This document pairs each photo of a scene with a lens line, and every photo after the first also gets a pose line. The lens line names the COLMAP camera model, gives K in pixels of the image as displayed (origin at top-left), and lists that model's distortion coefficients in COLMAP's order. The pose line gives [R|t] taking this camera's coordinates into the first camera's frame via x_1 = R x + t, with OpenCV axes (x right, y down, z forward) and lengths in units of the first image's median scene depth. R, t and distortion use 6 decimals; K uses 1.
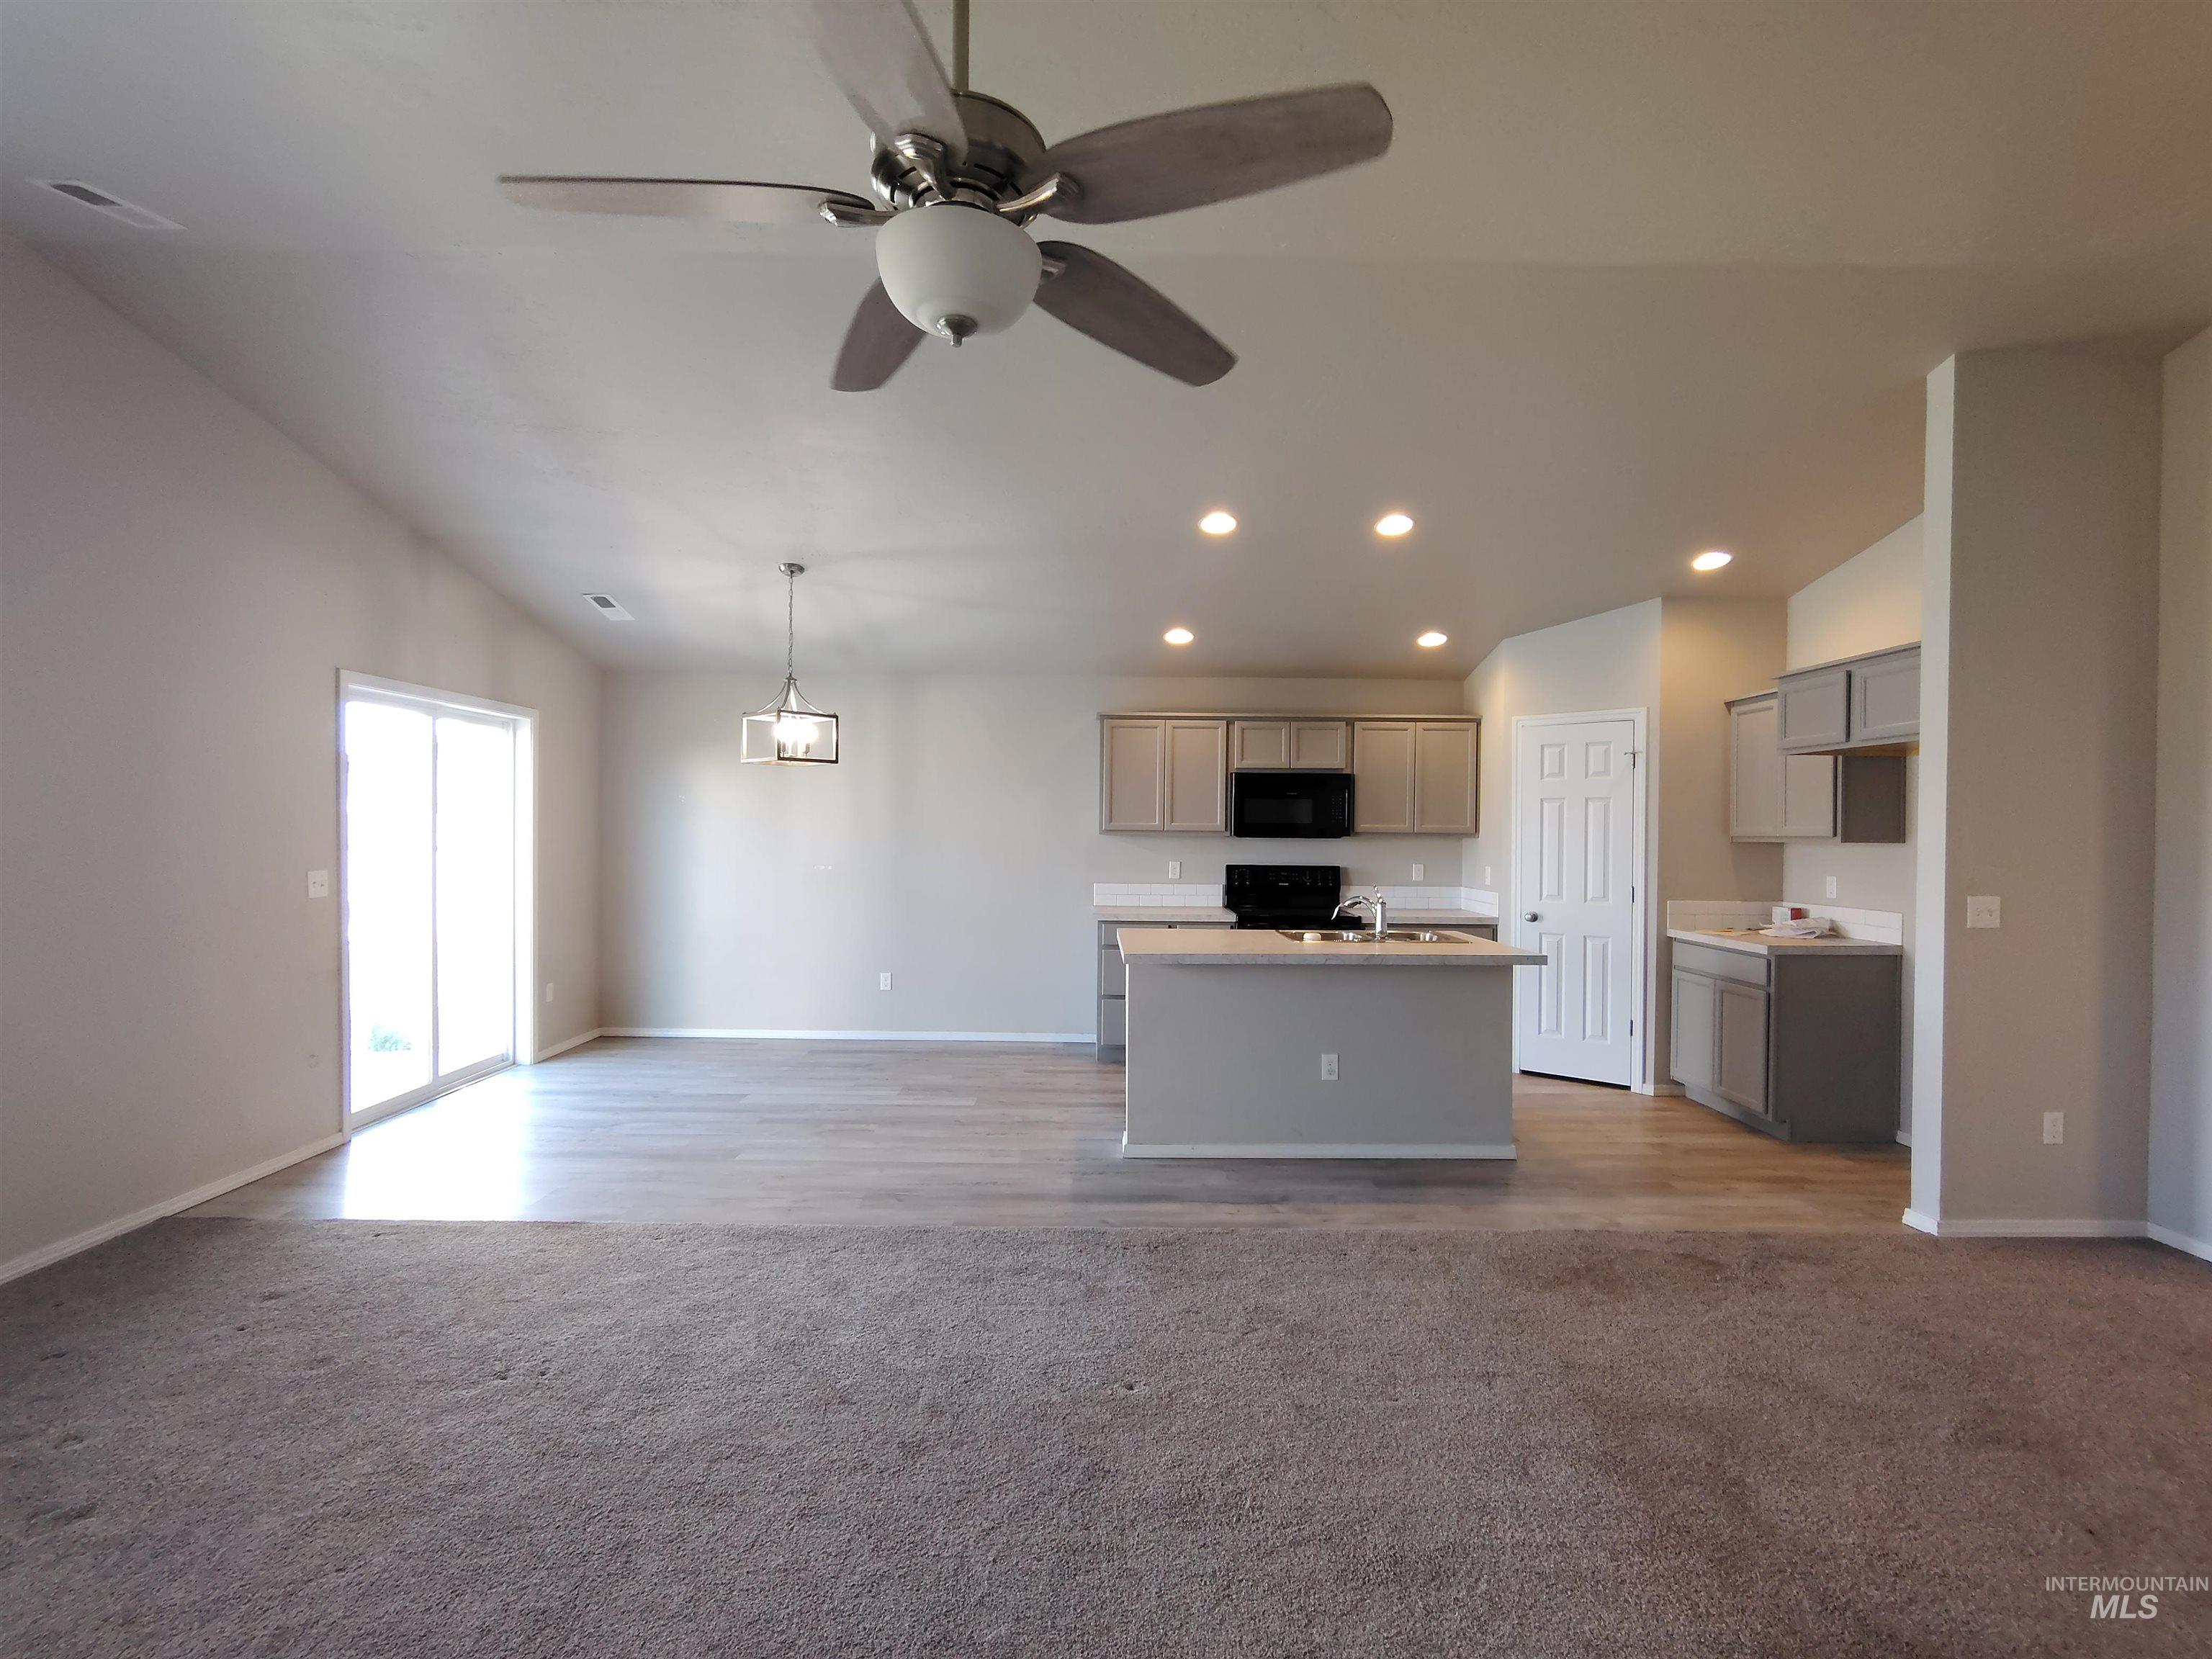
lens RADIAL K [[1034.3, 0, 1103.0], [0, 1034.3, 835.5], [0, 0, 1]] dist [-0.004791, 0.000964]
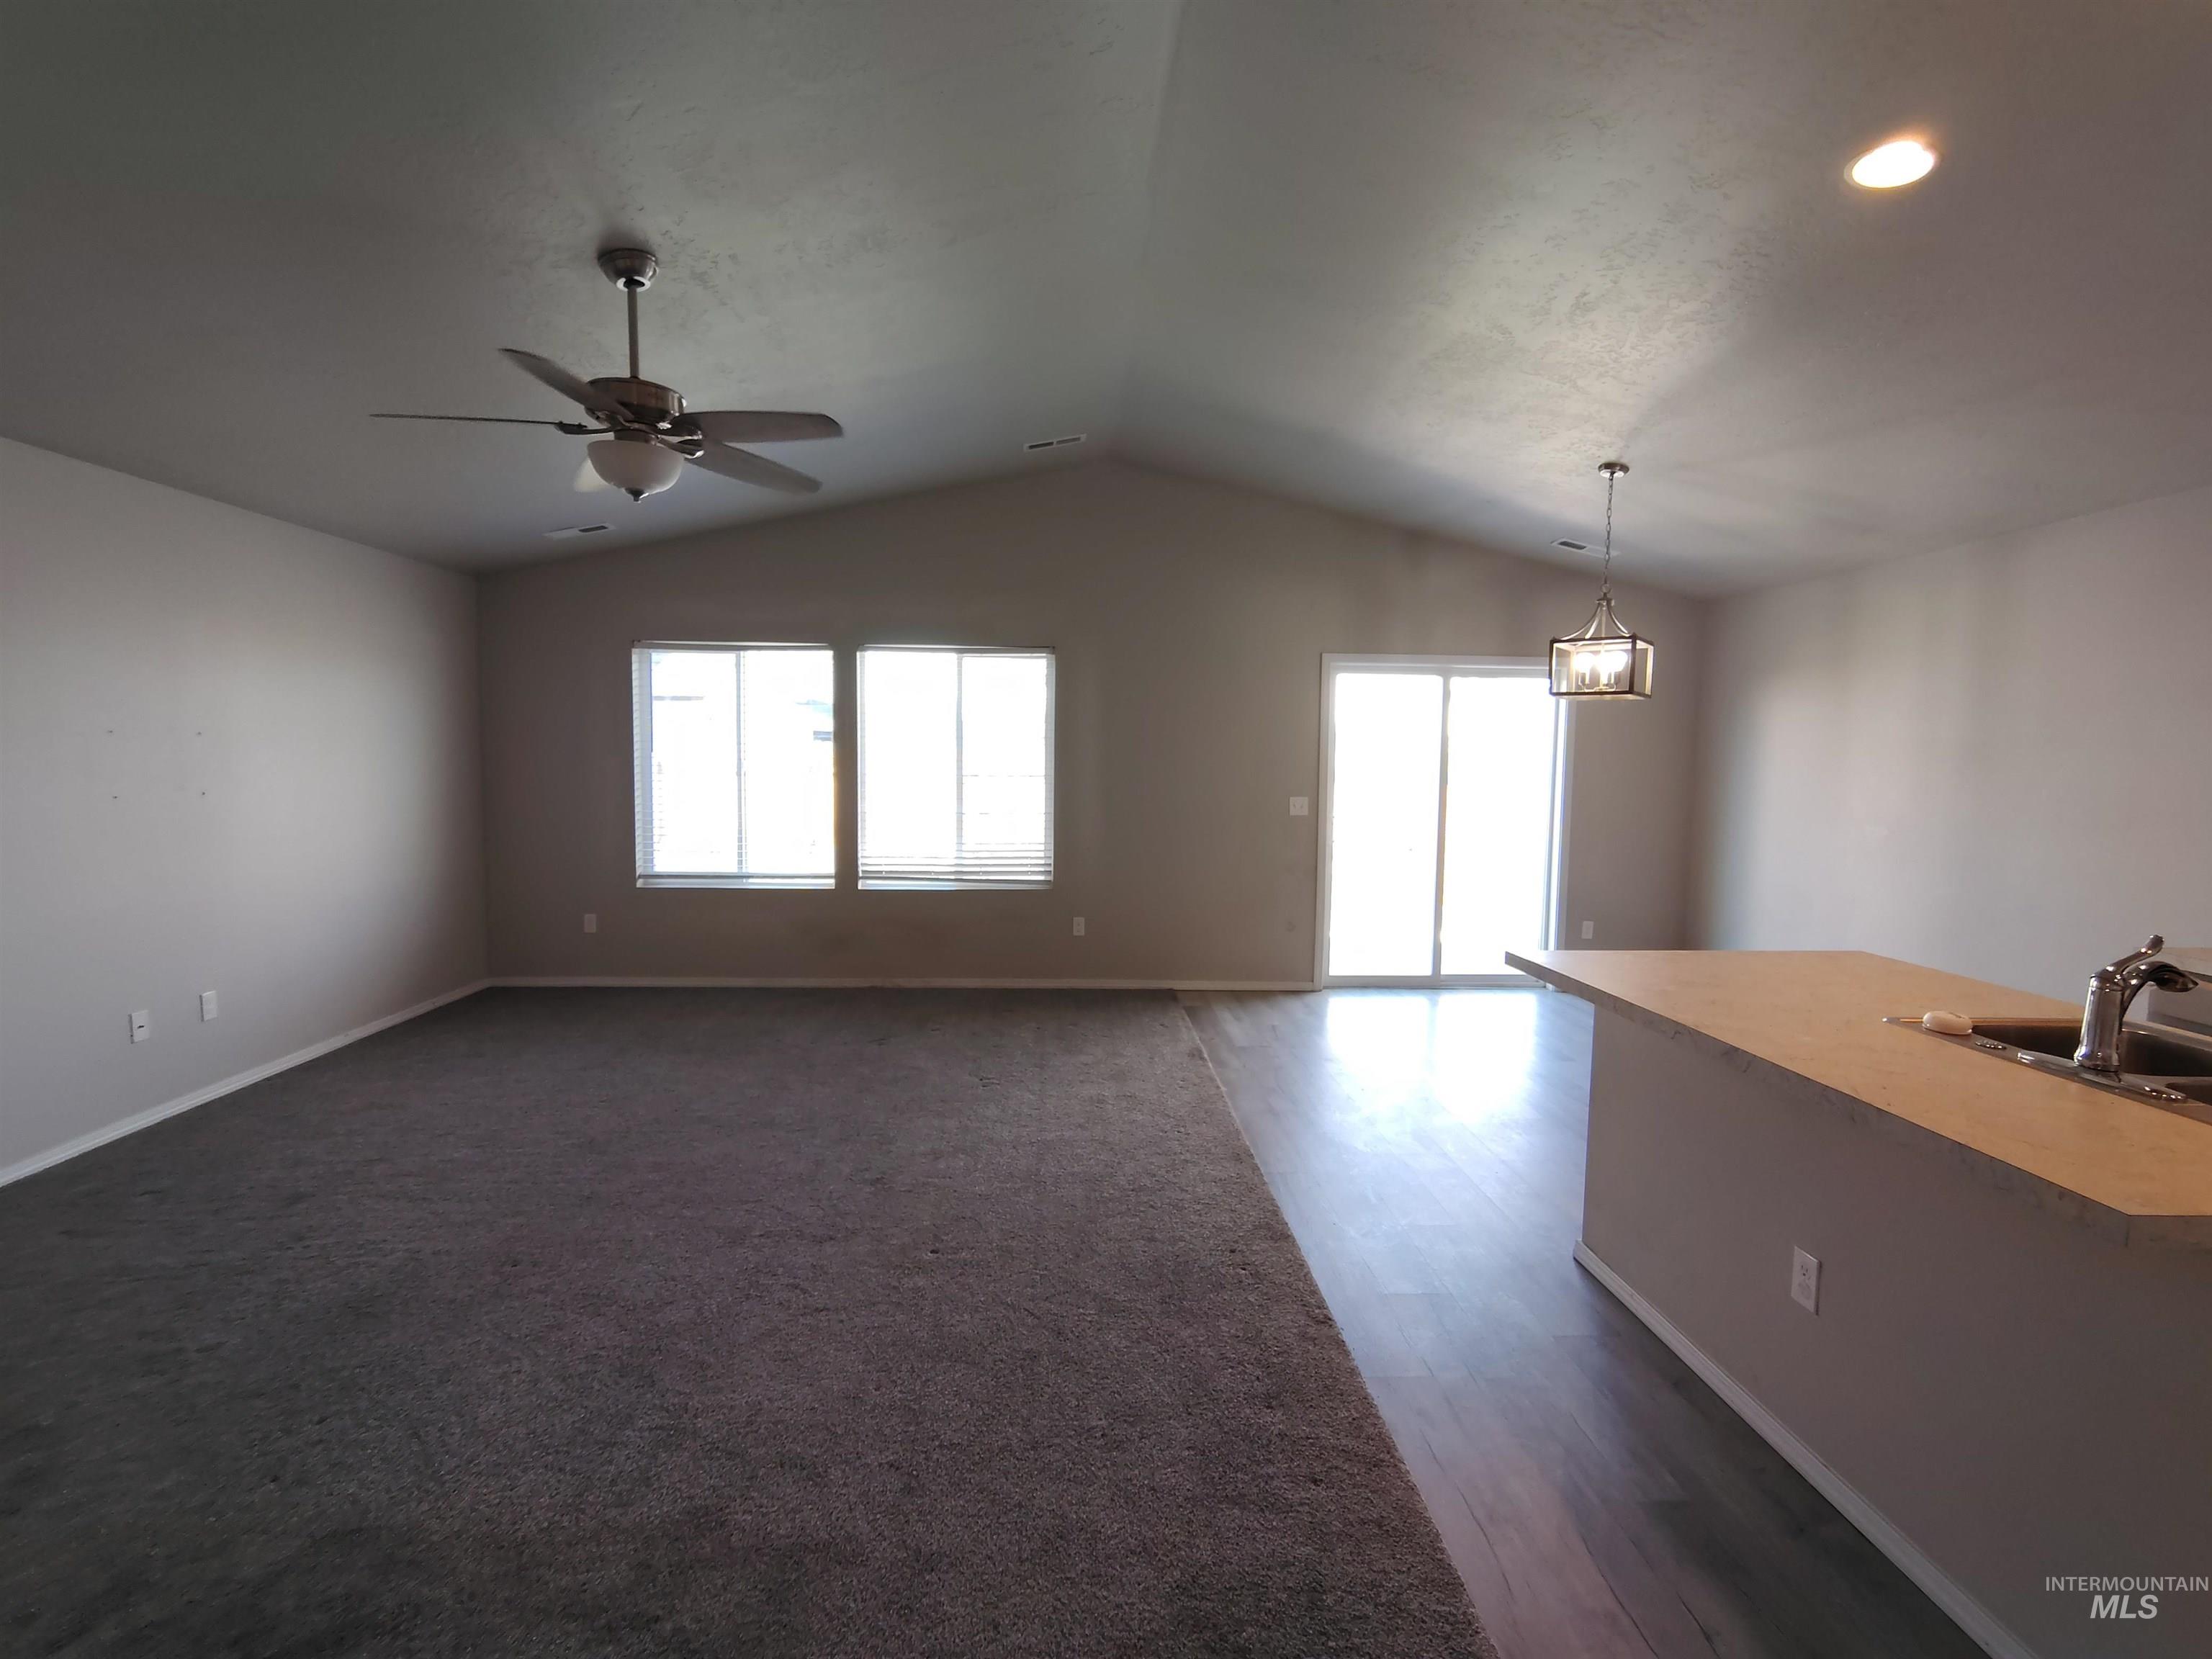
lens RADIAL K [[1034.3, 0, 1103.0], [0, 1034.3, 835.5], [0, 0, 1]] dist [-0.004791, 0.000964]
pose [[0.039790, 0.068713, -0.996843, 0.455784], [-0.021069, 0.997469, 0.067916, -0.003077], [0.998986, 0.018300, 0.041137, 0.449371]]
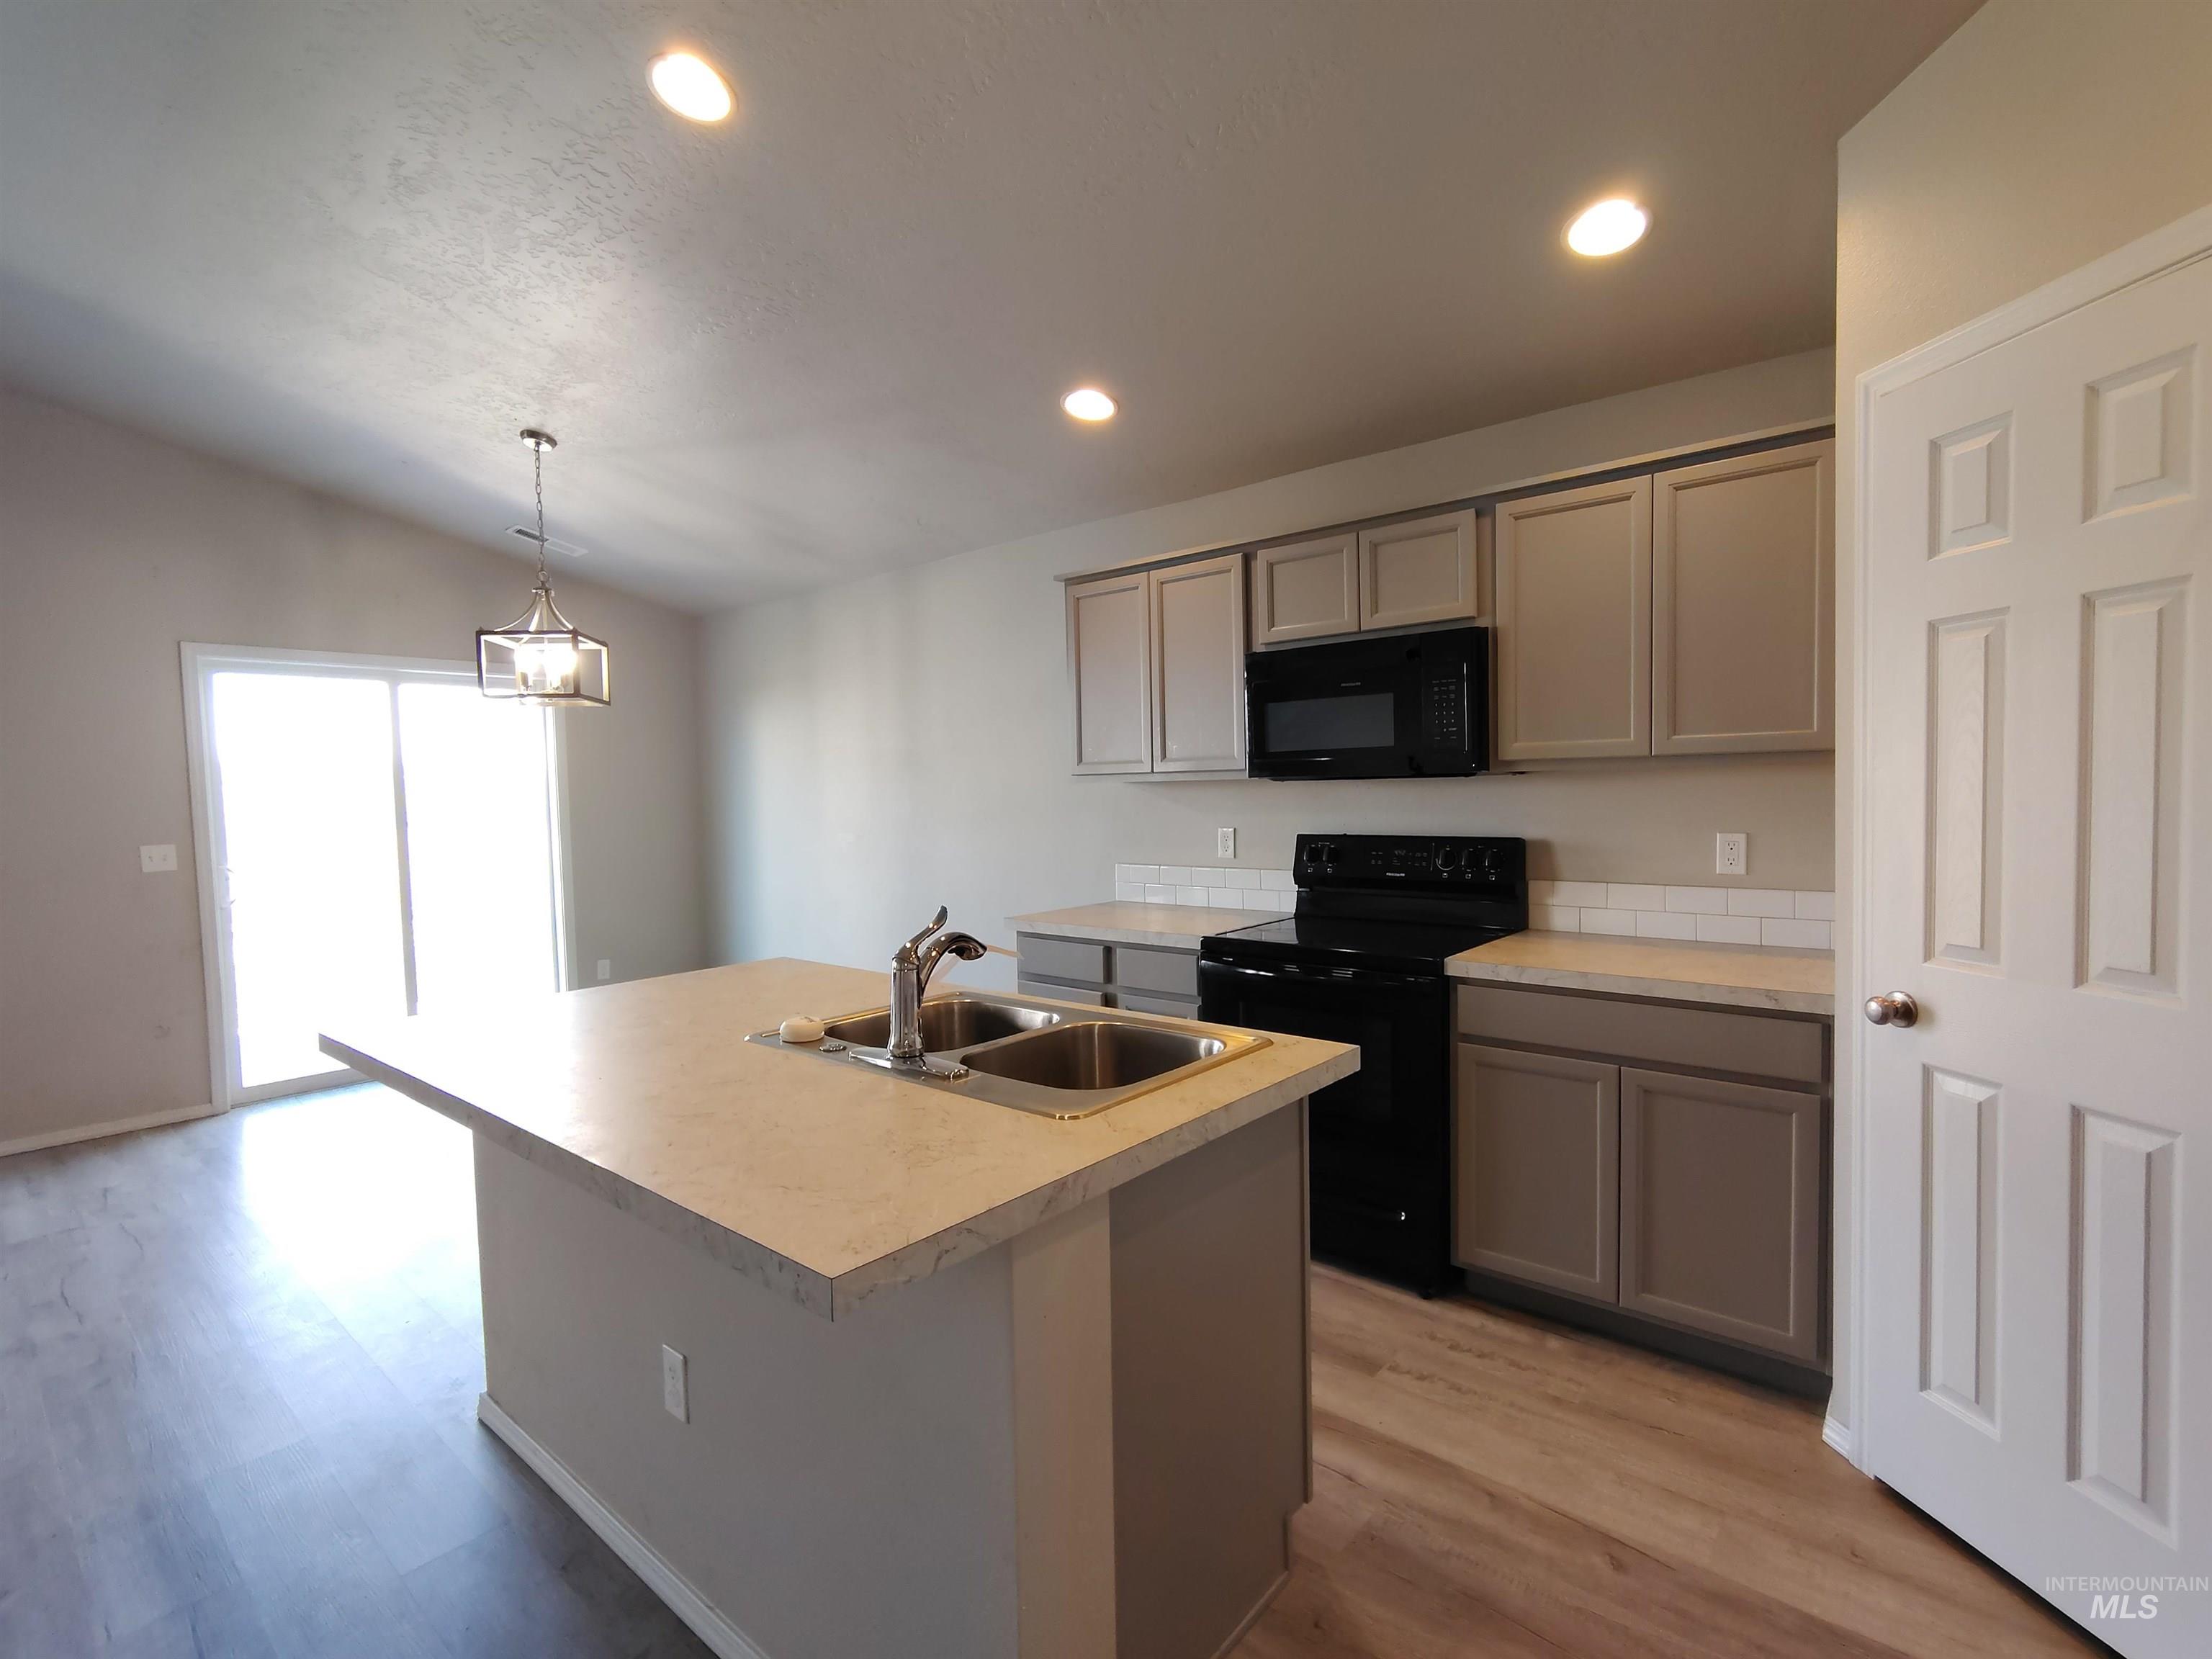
lens RADIAL K [[1034.3, 0, 1103.0], [0, 1034.3, 835.5], [0, 0, 1]] dist [-0.004791, 0.000964]
pose [[0.758565, 0.003156, -0.651590, 0.402070], [0.024426, 0.999148, 0.033275, 0.009581], [0.651139, -0.041157, 0.757842, 0.564800]]
